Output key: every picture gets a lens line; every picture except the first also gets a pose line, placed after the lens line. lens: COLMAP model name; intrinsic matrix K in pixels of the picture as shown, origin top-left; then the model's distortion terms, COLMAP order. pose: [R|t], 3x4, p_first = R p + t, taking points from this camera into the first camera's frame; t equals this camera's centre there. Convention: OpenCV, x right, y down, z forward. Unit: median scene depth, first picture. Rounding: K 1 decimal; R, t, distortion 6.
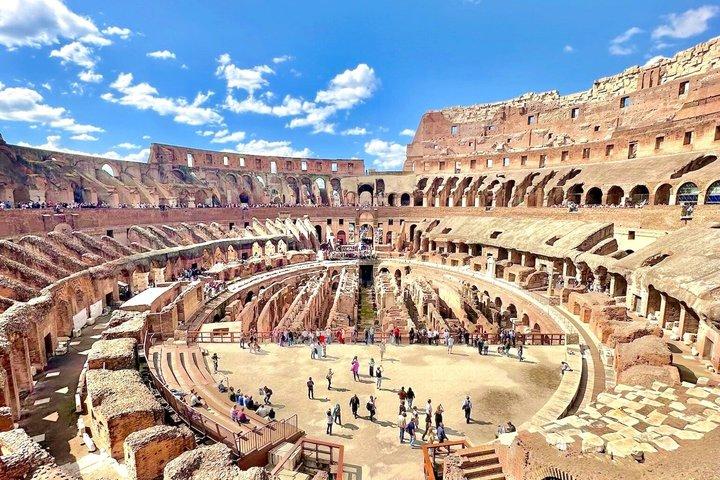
lens RADIAL K [[378.8, 0, 355.9], [0, 378.8, 263.6], [0, 0, 1]] dist [-0.001656, 0.000299]
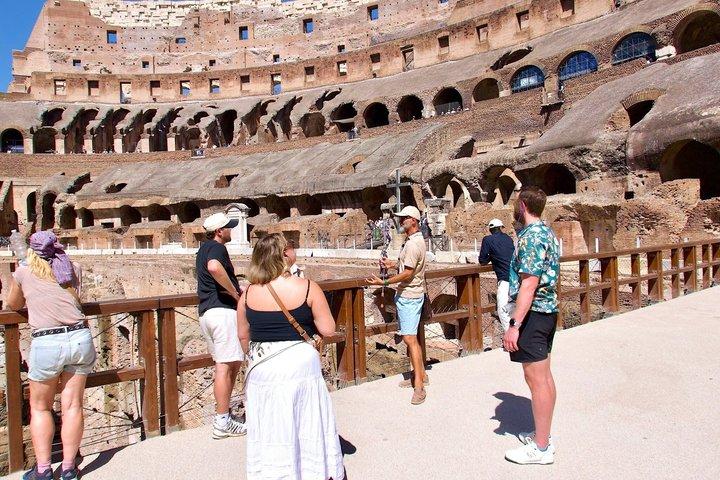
lens RADIAL K [[519.5, 0, 355.3], [0, 519.5, 236.2], [0, 0, 1]] dist [-0.006652, -0.001014]
pose [[0.770728, -0.032221, 0.636349, 0.055200], [0.123151, 0.987421, -0.099160, 0.065858], [-0.625150, 0.154793, 0.765001, 0.315727]]
